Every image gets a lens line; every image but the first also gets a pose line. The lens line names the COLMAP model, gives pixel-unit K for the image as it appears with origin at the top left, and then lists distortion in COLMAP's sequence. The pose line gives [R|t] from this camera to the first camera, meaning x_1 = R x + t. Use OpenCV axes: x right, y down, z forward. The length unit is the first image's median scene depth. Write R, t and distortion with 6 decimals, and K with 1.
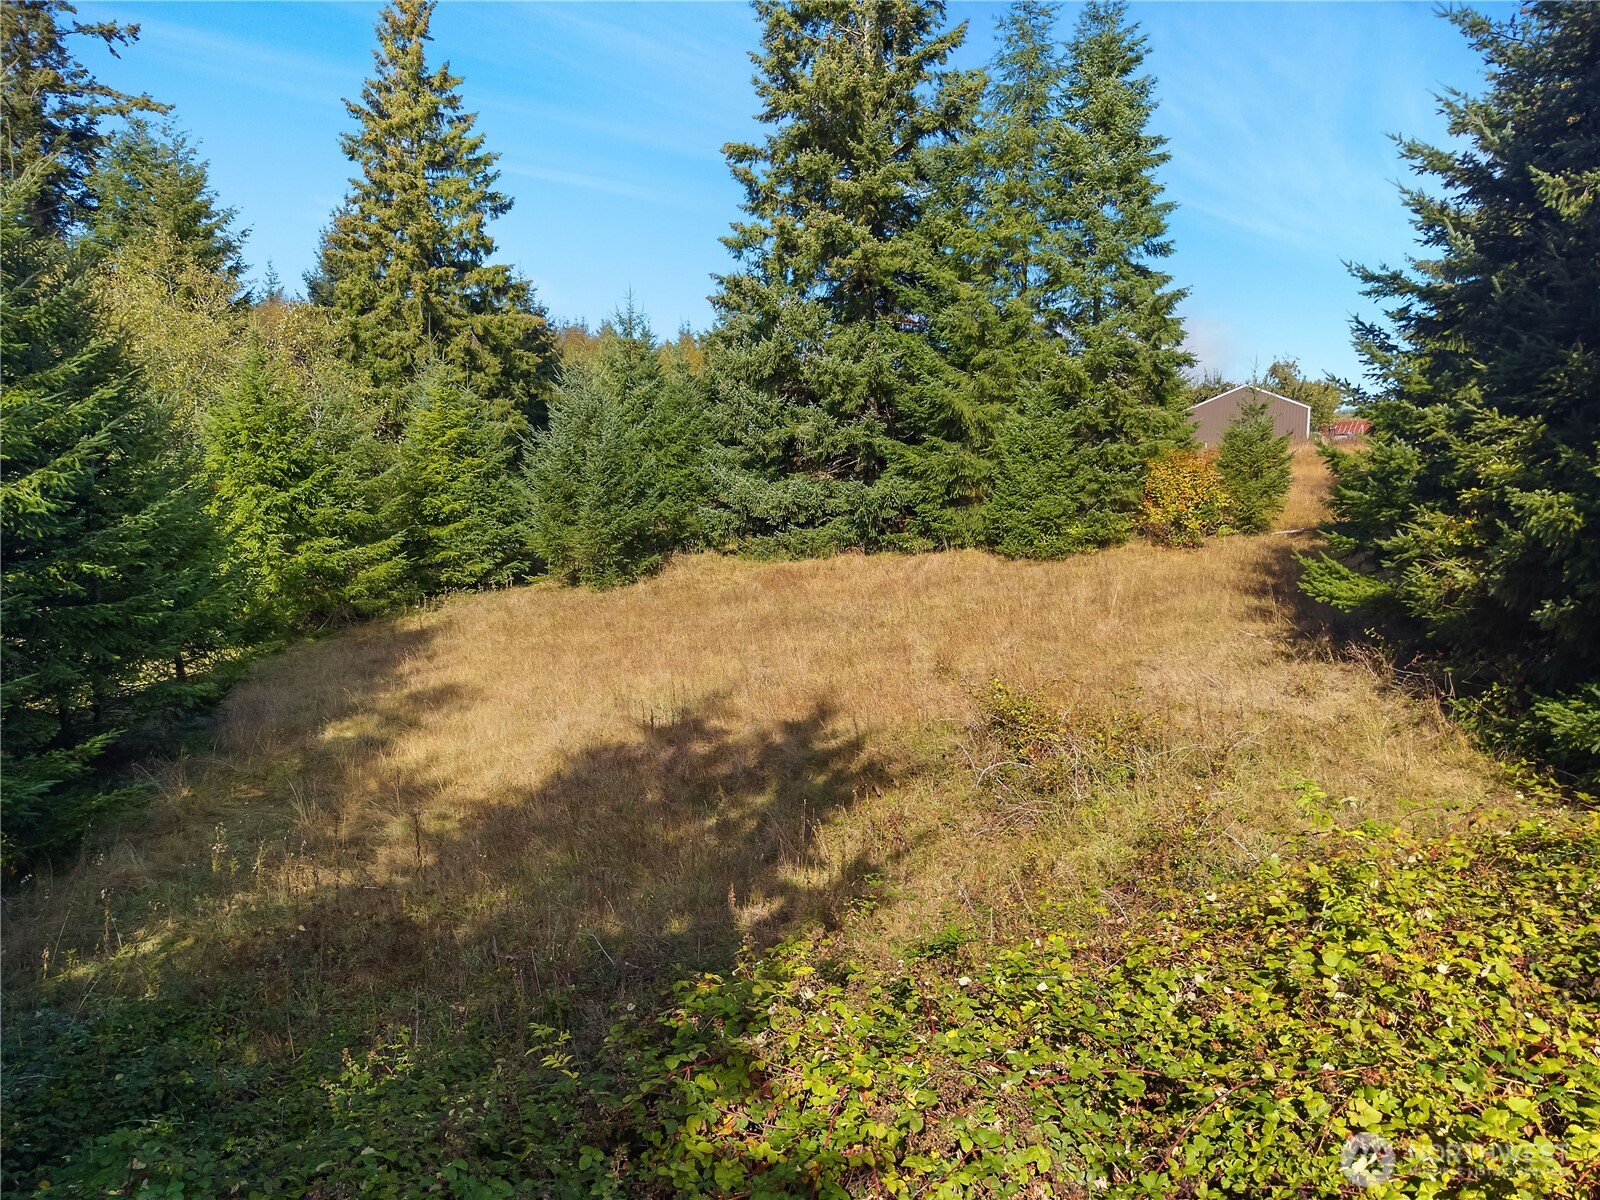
lens RADIAL K [[1117.9, 0, 803.8], [0, 1117.9, 599.5], [0, 0, 1]] dist [0.029188, -0.006764]
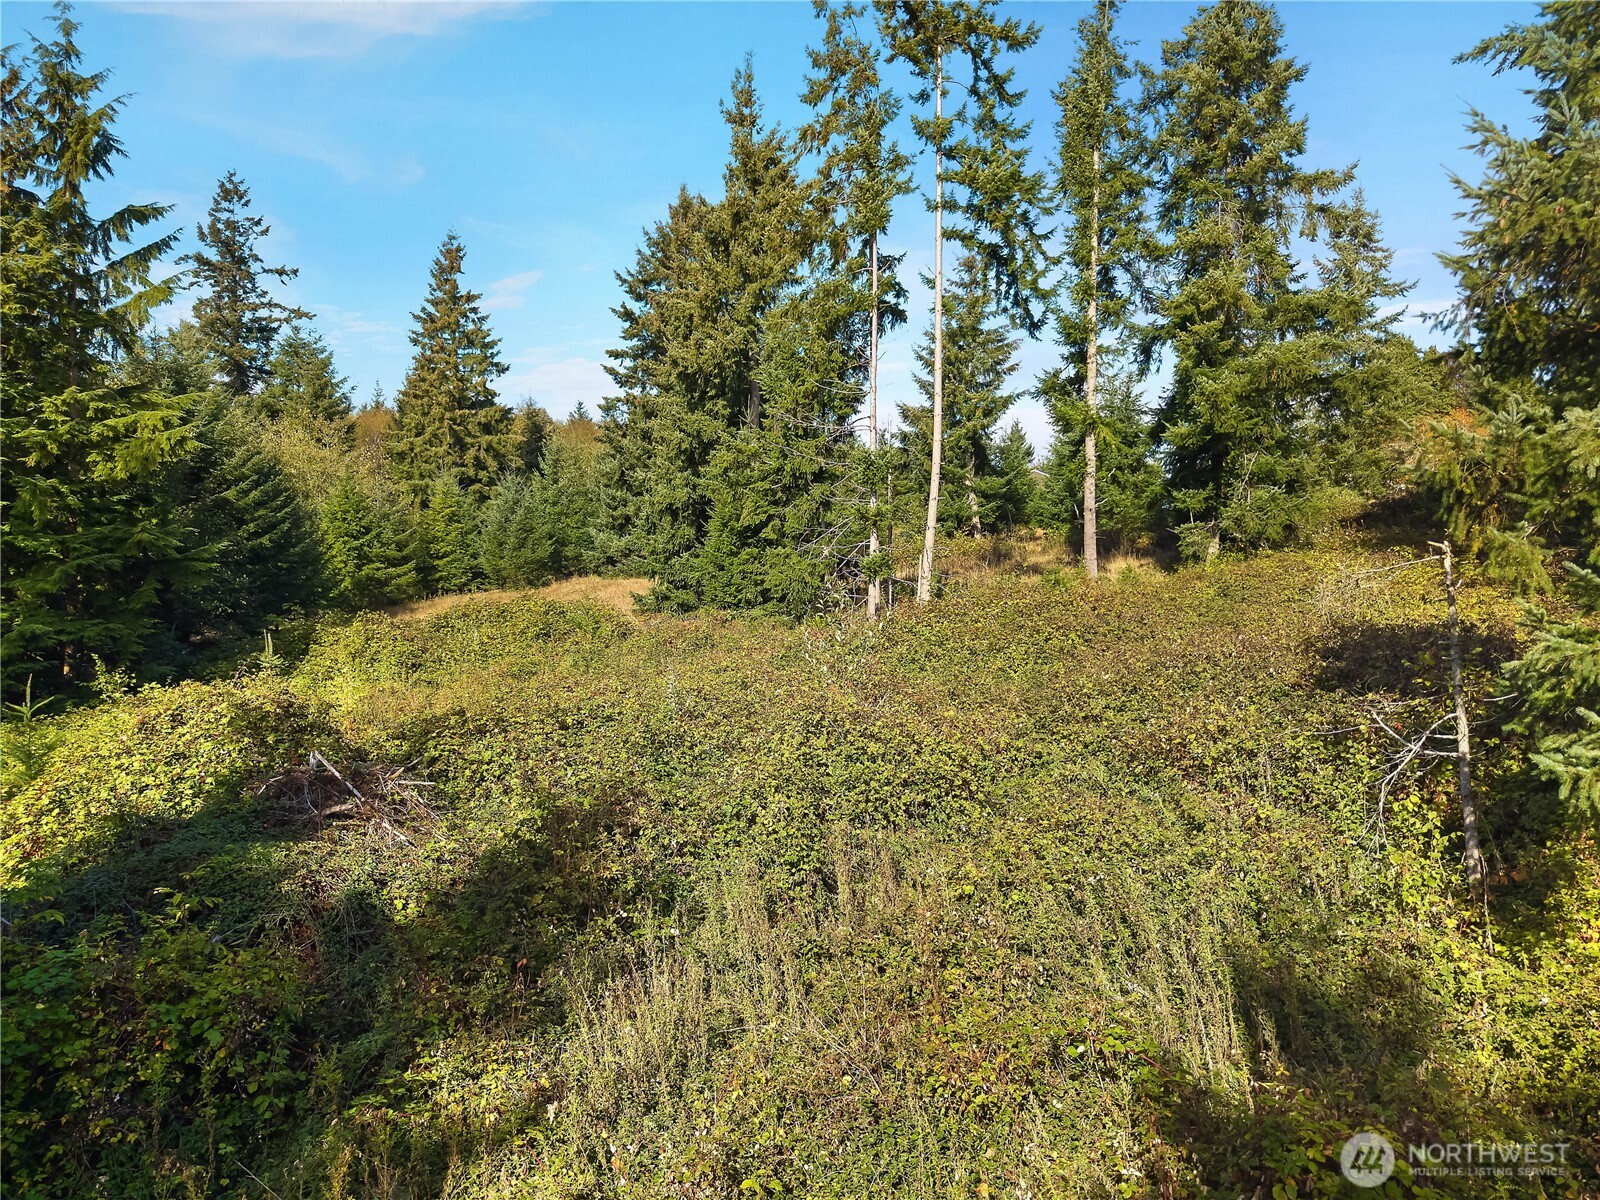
lens RADIAL K [[1117.9, 0, 796.9], [0, 1117.9, 600.1], [0, 0, 1]] dist [0.029188, -0.006764]
pose [[0.995353, 0.009931, -0.095778, 0.344714], [-0.014452, 0.998808, -0.046621, 0.062284], [0.095201, 0.047789, 0.994310, -0.619021]]
